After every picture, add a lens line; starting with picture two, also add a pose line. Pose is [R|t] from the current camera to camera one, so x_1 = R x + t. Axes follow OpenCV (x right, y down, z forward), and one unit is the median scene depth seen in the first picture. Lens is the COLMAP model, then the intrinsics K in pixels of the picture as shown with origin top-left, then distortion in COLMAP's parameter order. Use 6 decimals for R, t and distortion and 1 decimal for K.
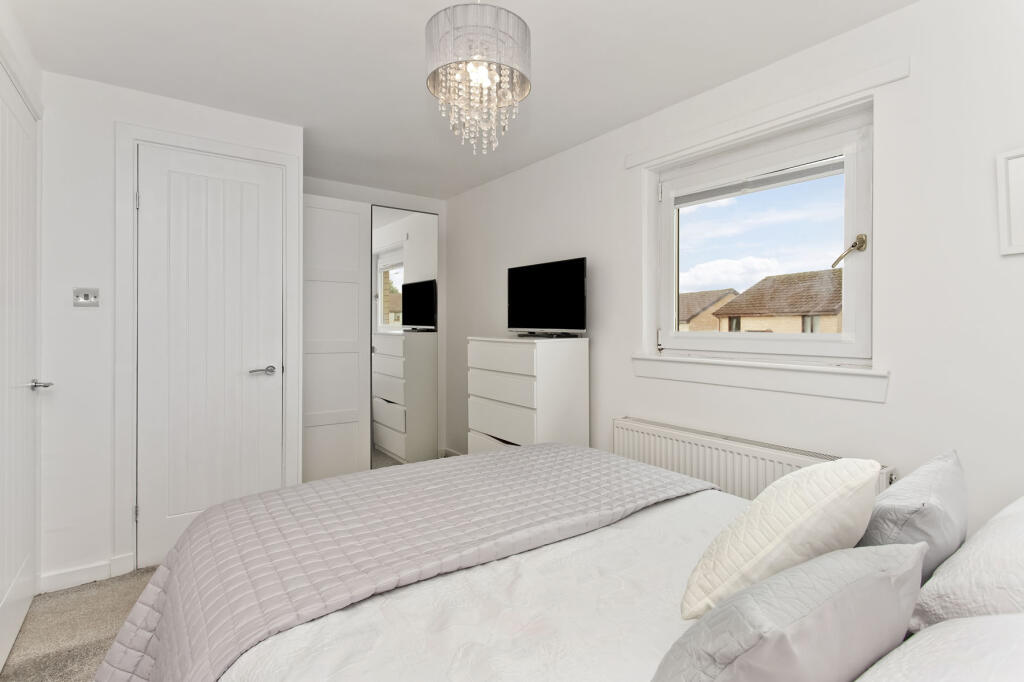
lens RADIAL K [[507.7, 0, 514.3], [0, 507.7, 327.8], [0, 0, 1]] dist [-0.000313, -0.000023]
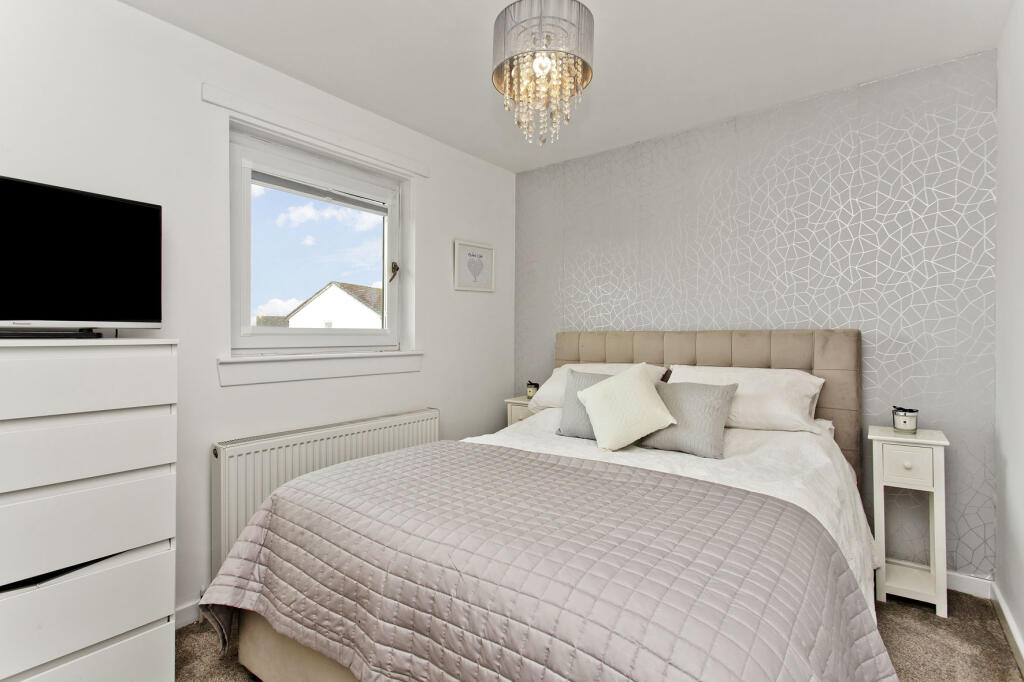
lens RADIAL K [[507.7, 0, 514.3], [0, 507.7, 327.8], [0, 0, 1]] dist [-0.000313, -0.000023]
pose [[-0.317536, 0.004469, 0.948236, -0.631708], [-0.000238, 0.999988, -0.004793, 0.012745], [-0.948246, -0.001748, -0.317532, 0.853436]]
